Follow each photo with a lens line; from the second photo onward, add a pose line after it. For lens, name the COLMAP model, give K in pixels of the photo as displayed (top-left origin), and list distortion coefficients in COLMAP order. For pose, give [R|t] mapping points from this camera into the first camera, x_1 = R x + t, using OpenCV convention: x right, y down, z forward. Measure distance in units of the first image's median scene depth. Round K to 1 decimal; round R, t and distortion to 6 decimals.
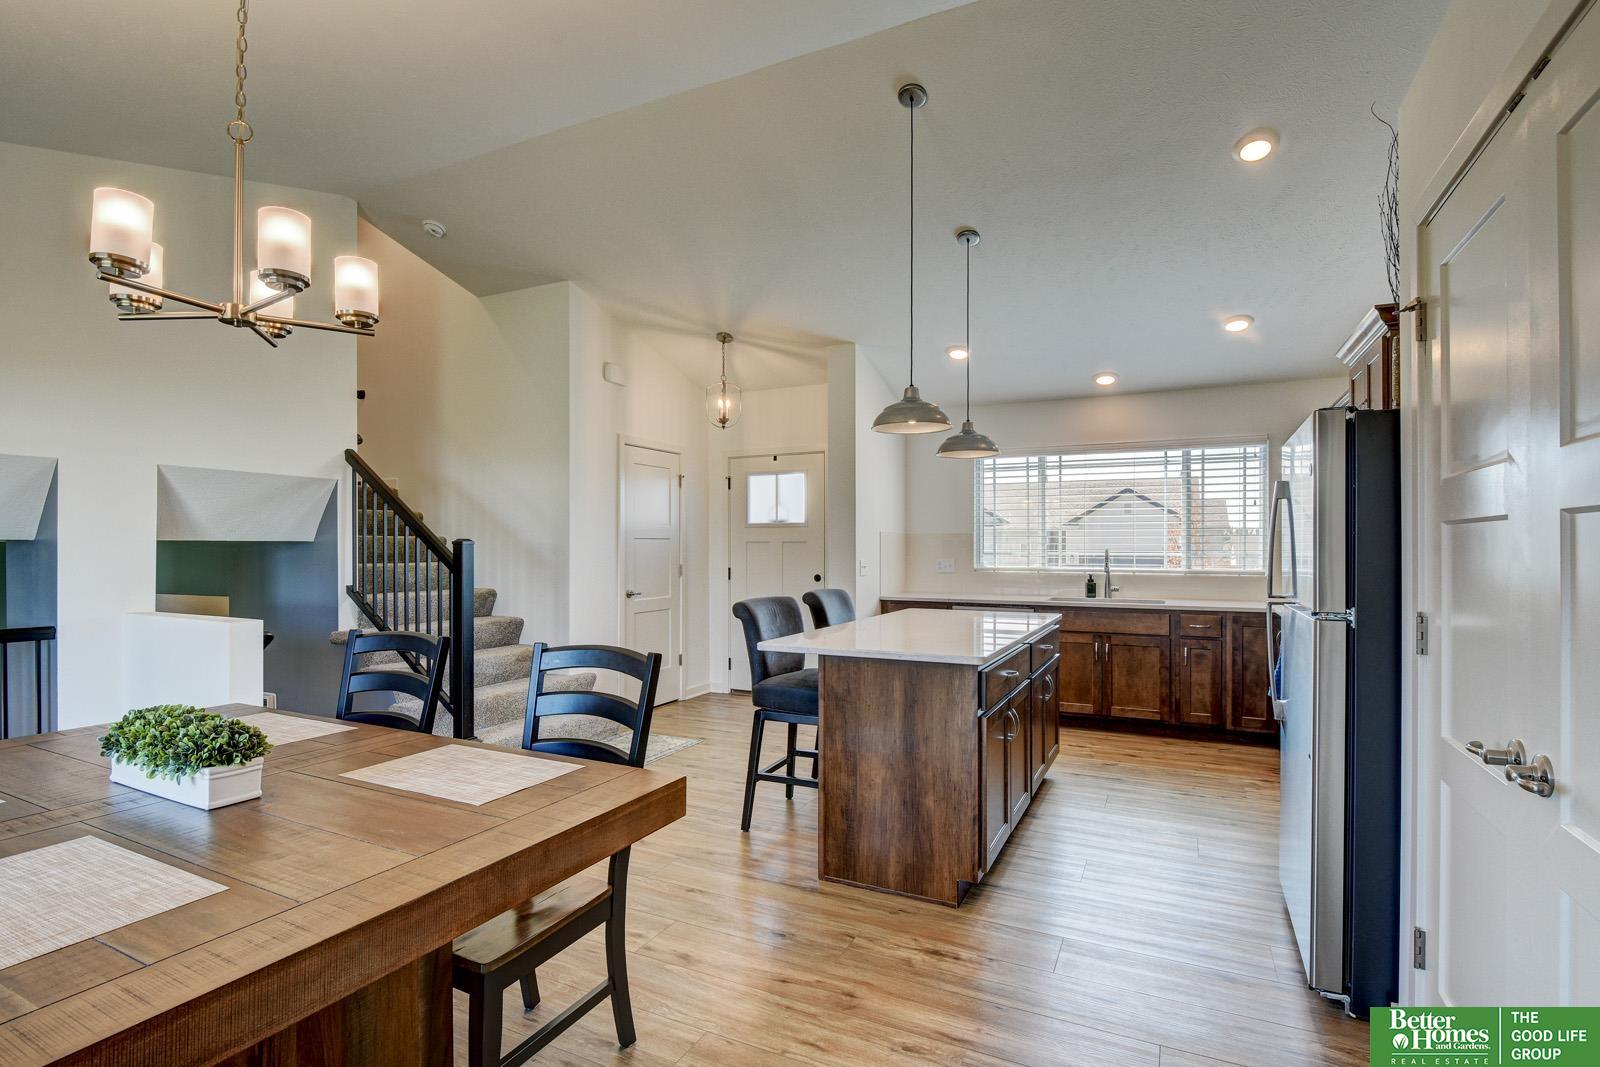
lens RADIAL K [[764.1, 0, 815.1], [0, 764.1, 542.5], [0, 0, 1]] dist [0.008358, -0.002489]
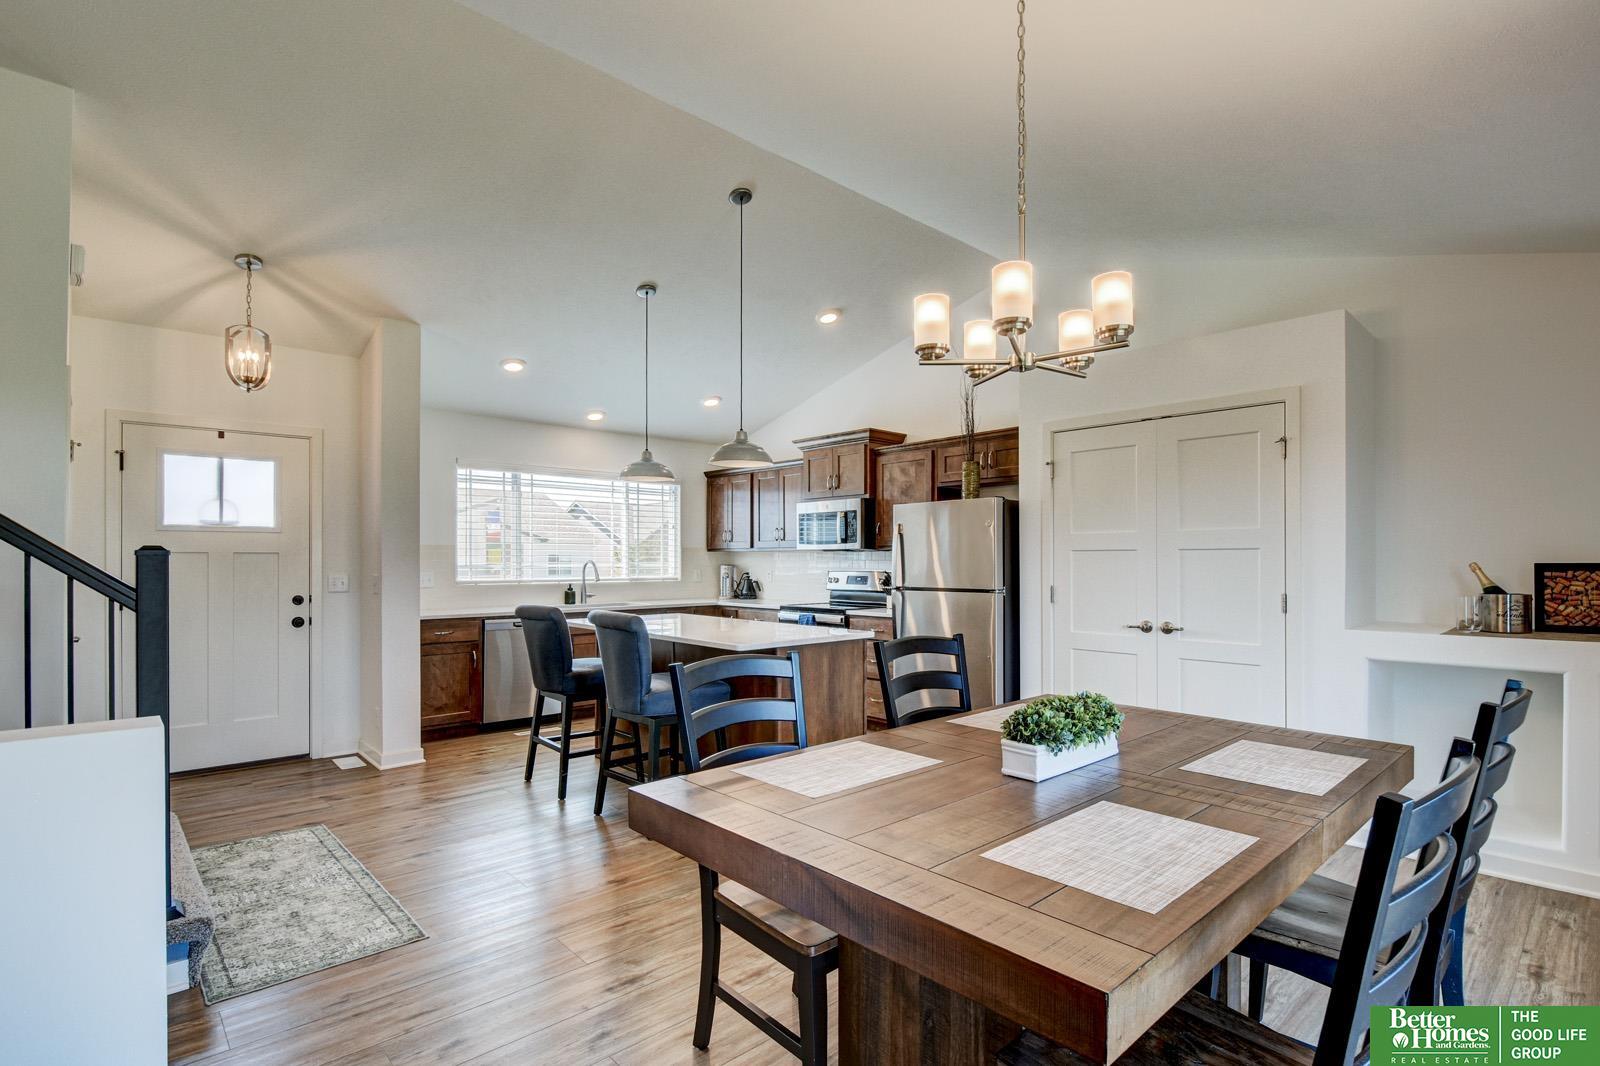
lens RADIAL K [[764.1, 0, 807.6], [0, 764.1, 552.0], [0, 0, 1]] dist [0.008358, -0.002489]
pose [[0.369509, 0.008098, 0.929192, -0.592242], [-0.004004, 0.999967, -0.007122, 0.001555], [-0.929218, -0.001089, 0.369529, 0.267278]]
